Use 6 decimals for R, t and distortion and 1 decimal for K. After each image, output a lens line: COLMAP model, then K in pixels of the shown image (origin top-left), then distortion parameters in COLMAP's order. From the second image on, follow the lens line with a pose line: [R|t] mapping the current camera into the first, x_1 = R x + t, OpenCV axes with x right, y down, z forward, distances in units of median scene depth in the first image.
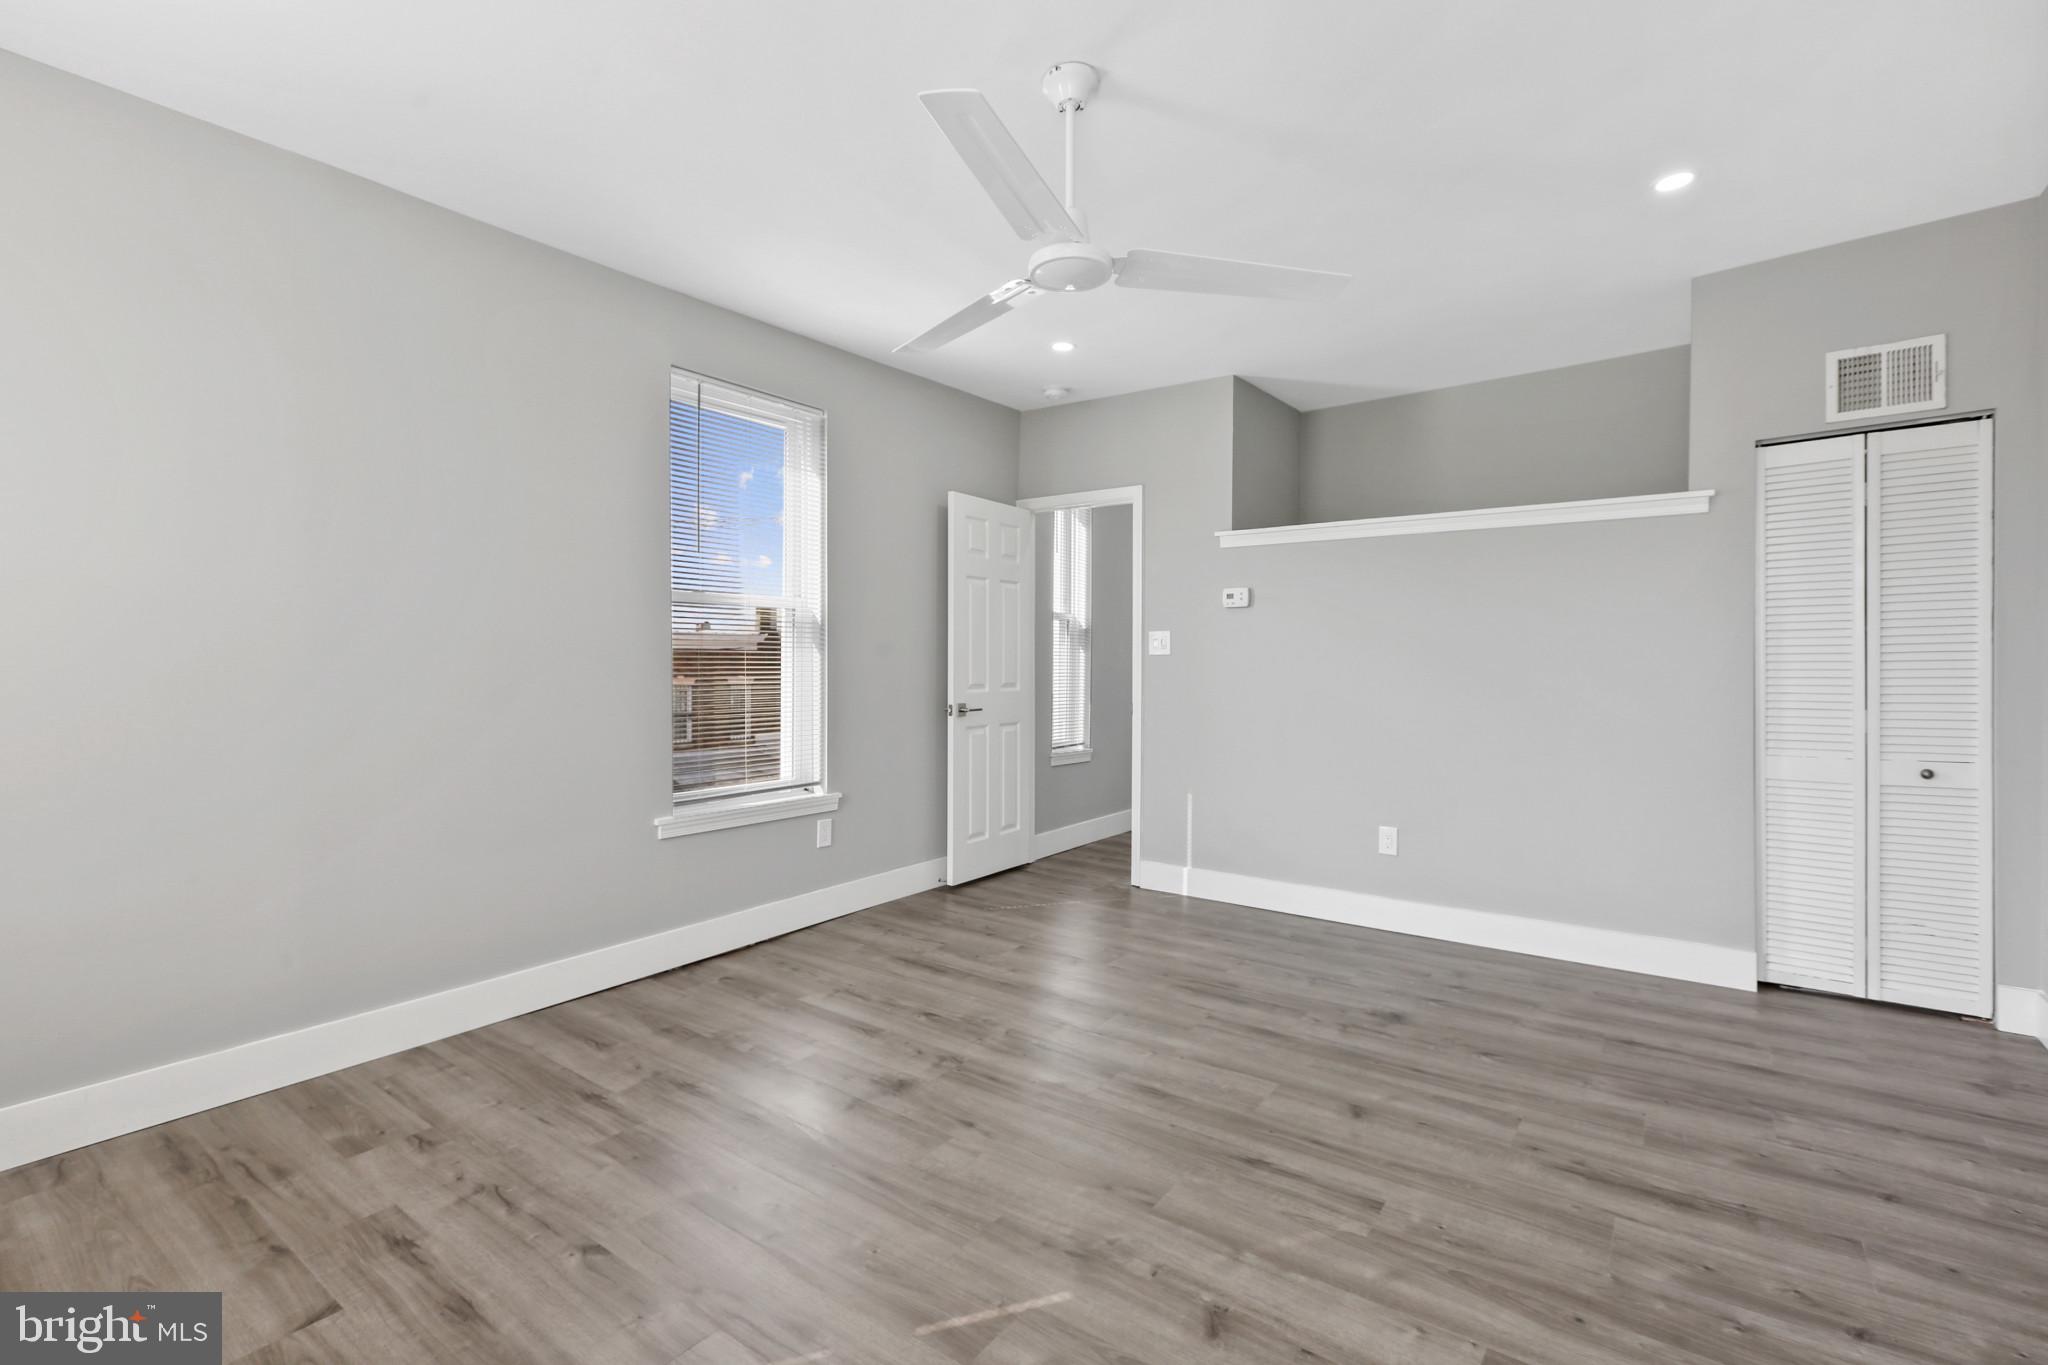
lens RADIAL K [[937.1, 0, 1024.0], [0, 937.1, 682.5], [0, 0, 1]] dist [0.002552, 0.000300]
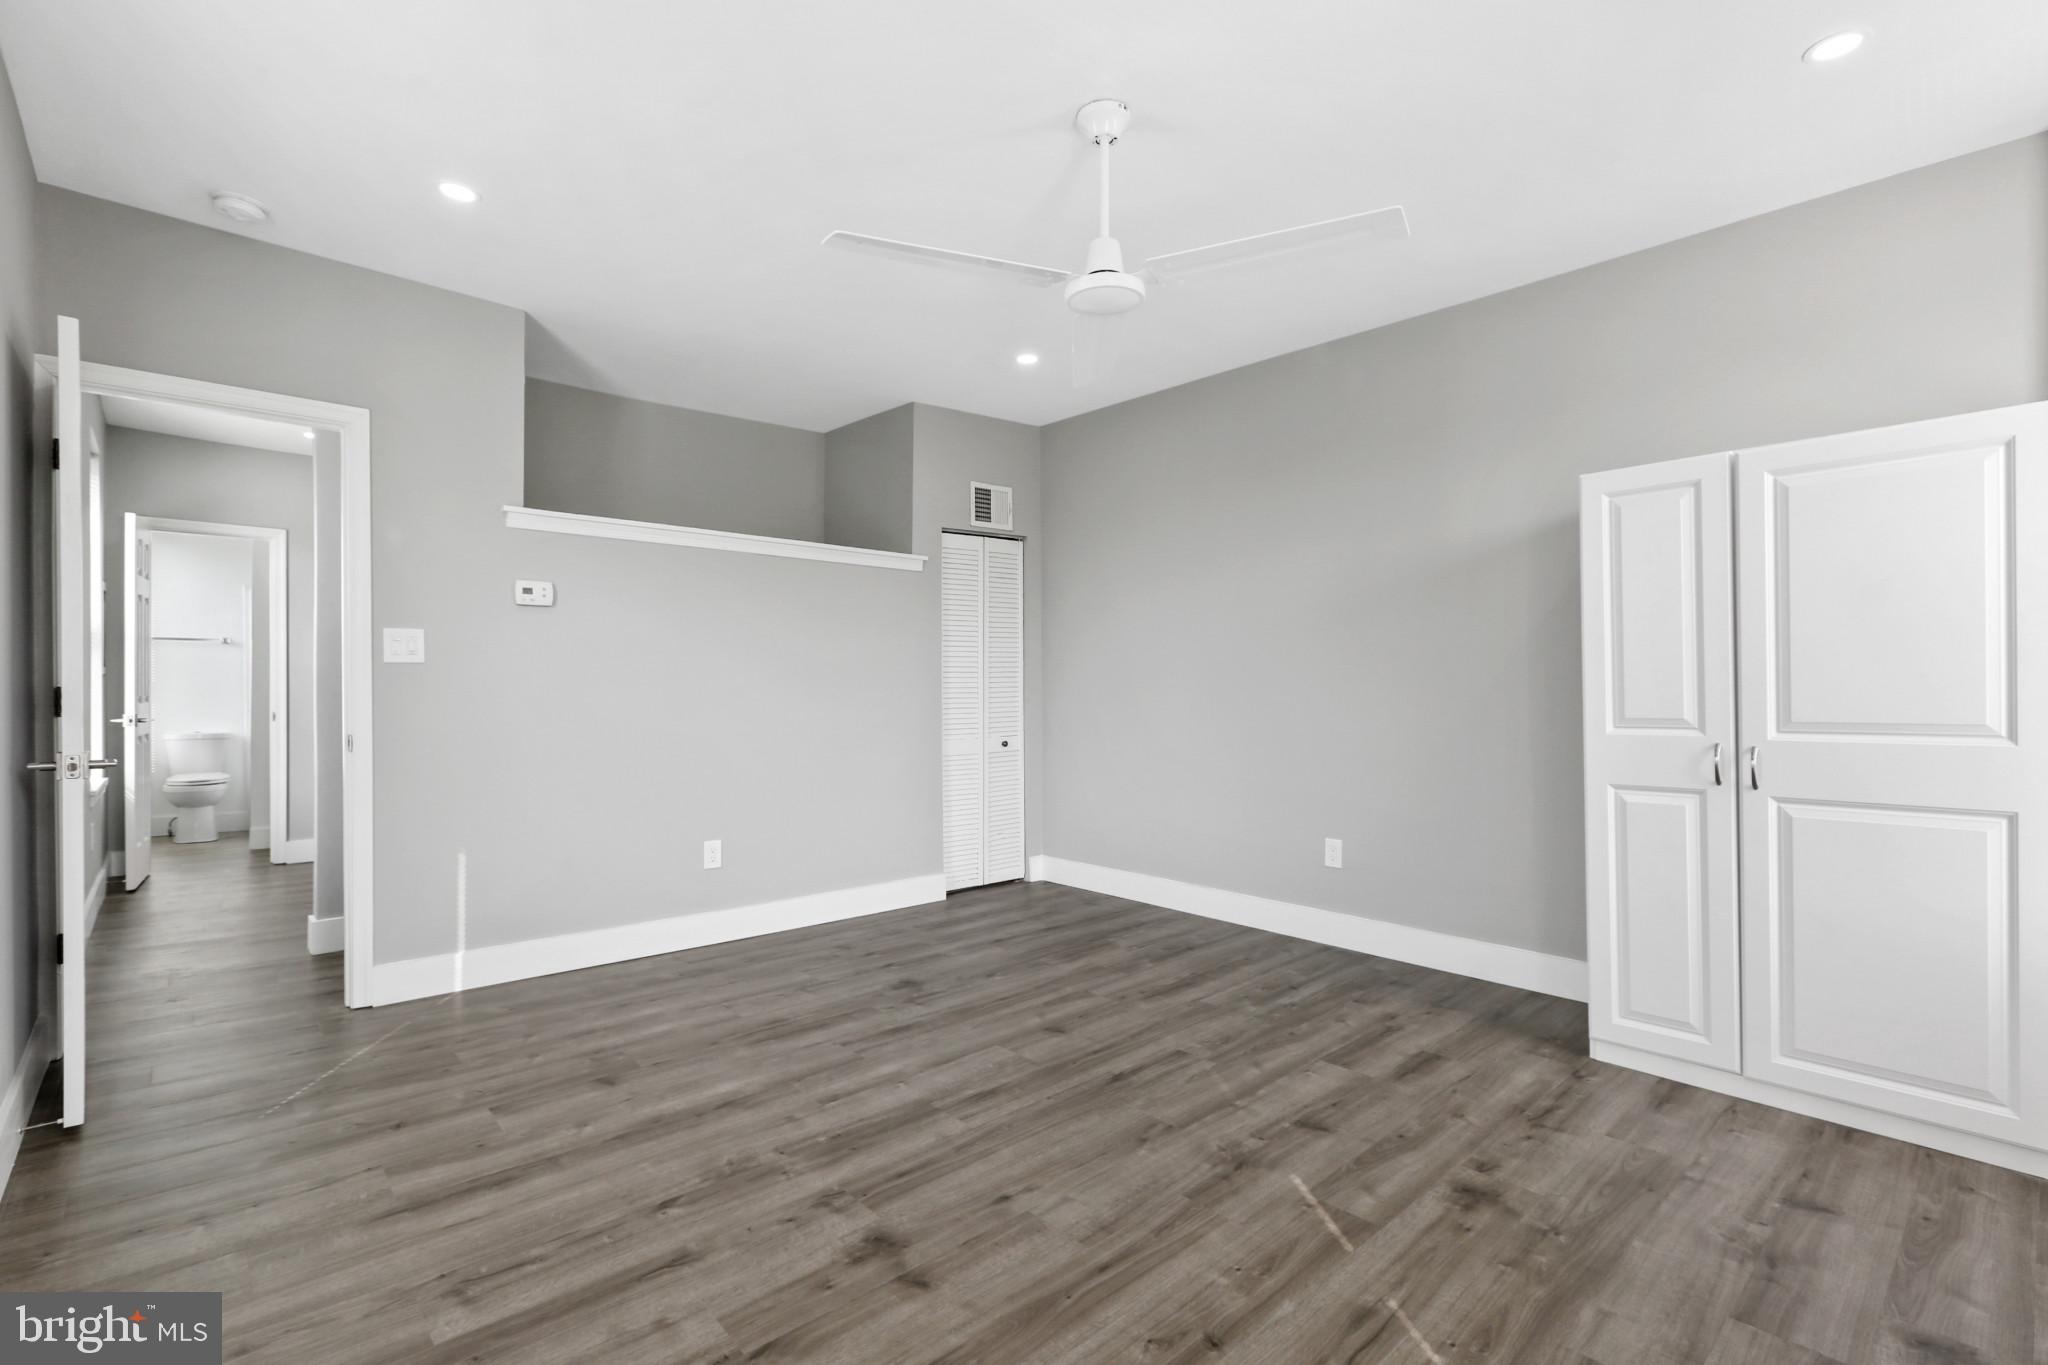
lens RADIAL K [[940.0, 0, 1046.9], [0, 940.0, 715.3], [0, 0, 1]] dist [-0.004502, -0.000546]
pose [[0.174335, -0.032841, 0.984139, -0.741179], [0.017882, 0.999384, 0.030182, -0.004964], [-0.984524, 0.012336, 0.174815, 0.659927]]
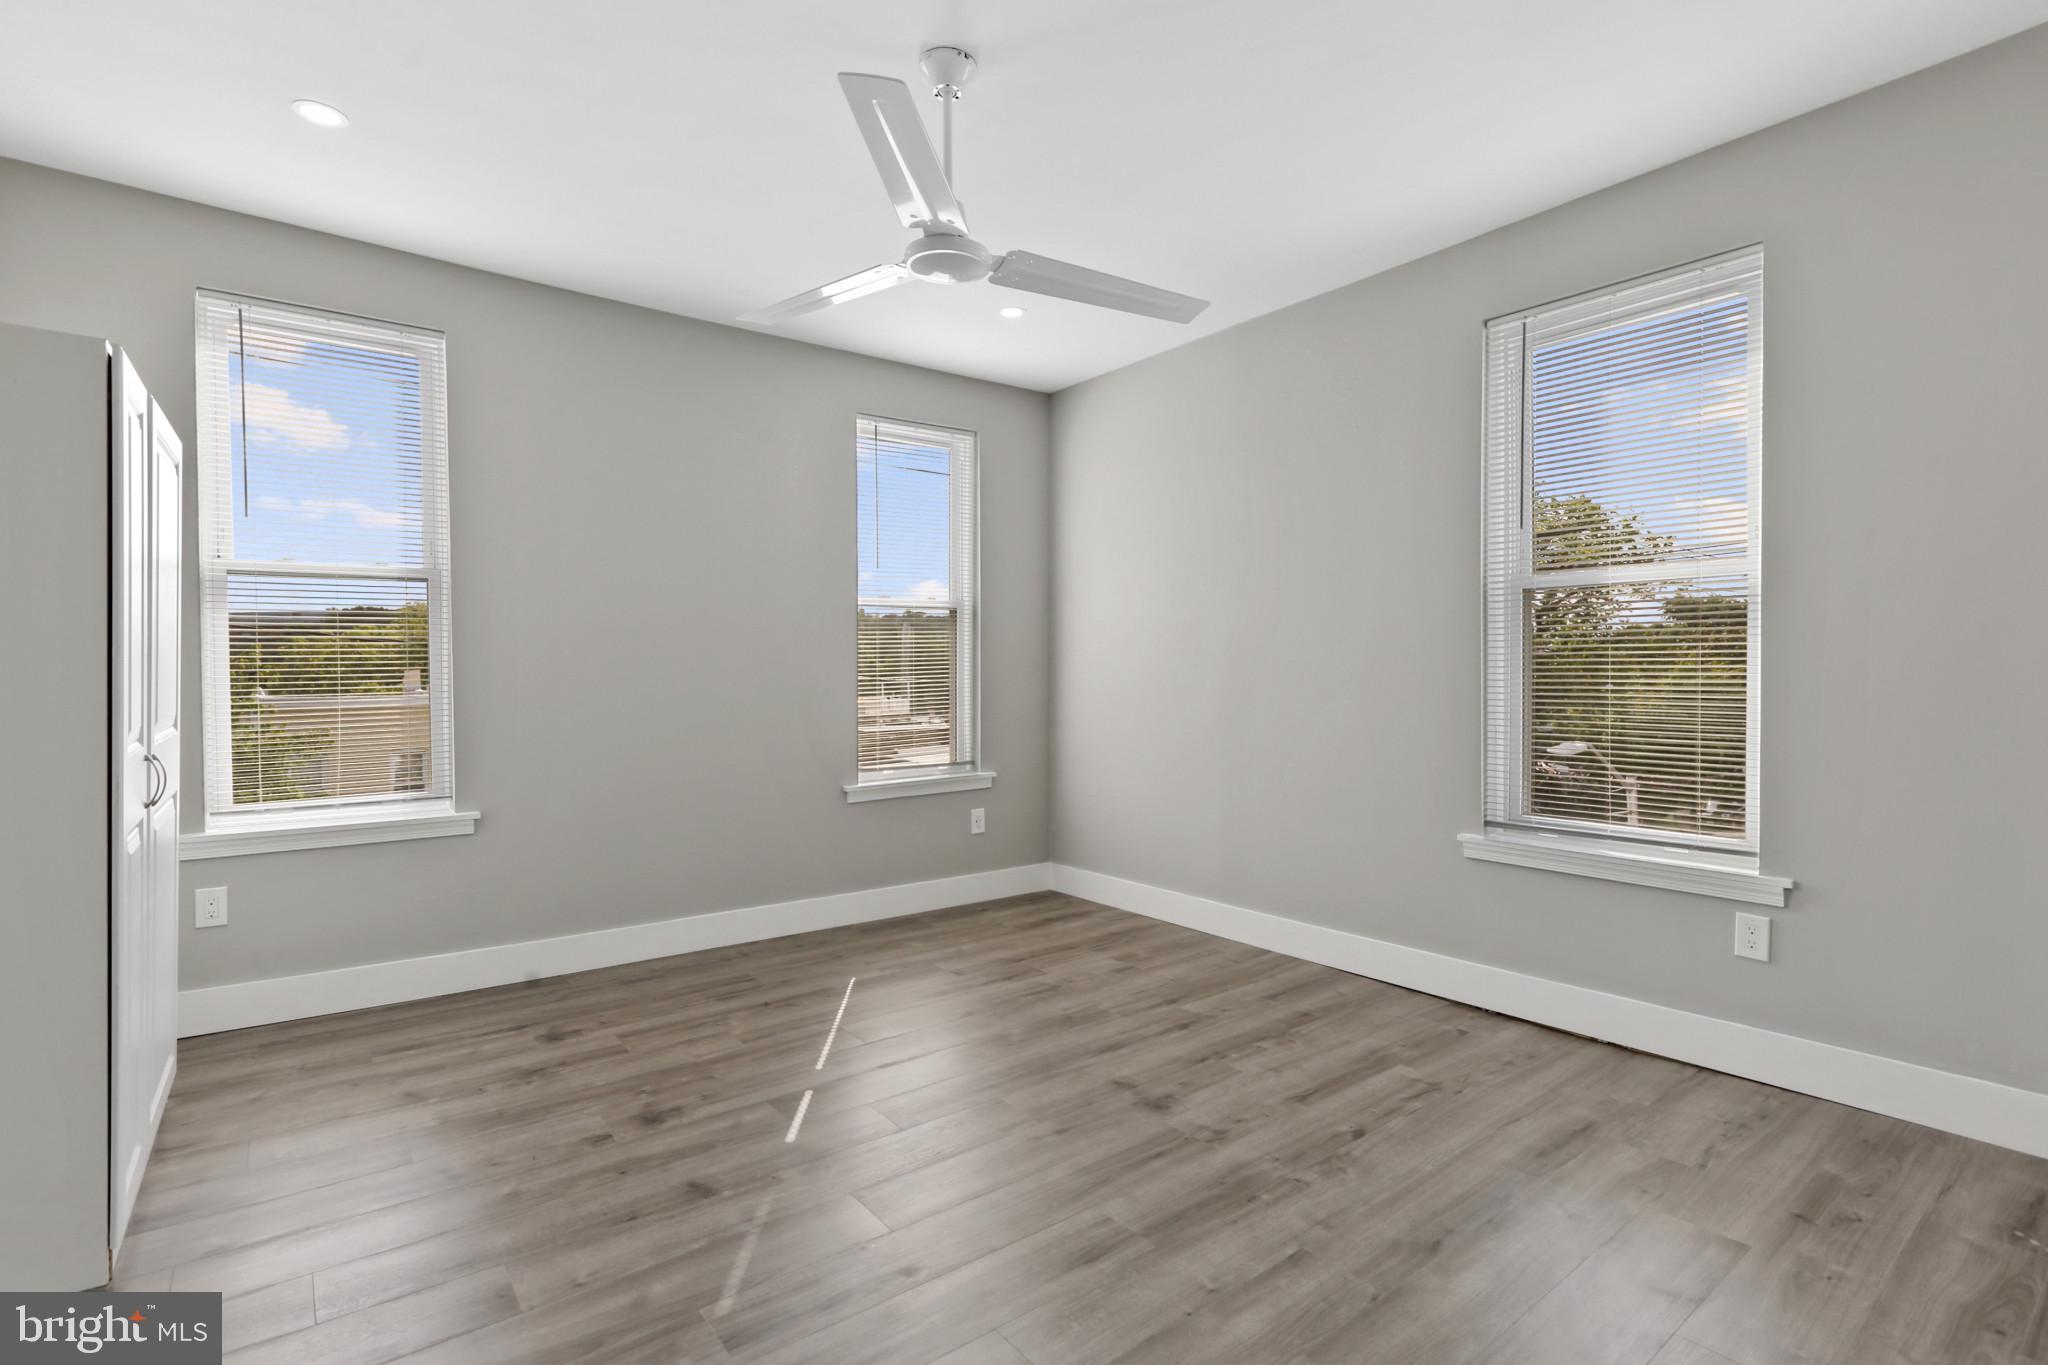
lens RADIAL K [[960.0, 0, 1010.0], [0, 960.0, 651.0], [0, 0, 1]] dist [0.003643, 0.000097]
pose [[-0.289364, -0.016150, -0.957083, 0.769309], [-0.013752, 0.999825, -0.012714, -0.017727], [0.957120, 0.009483, -0.289536, 1.019351]]
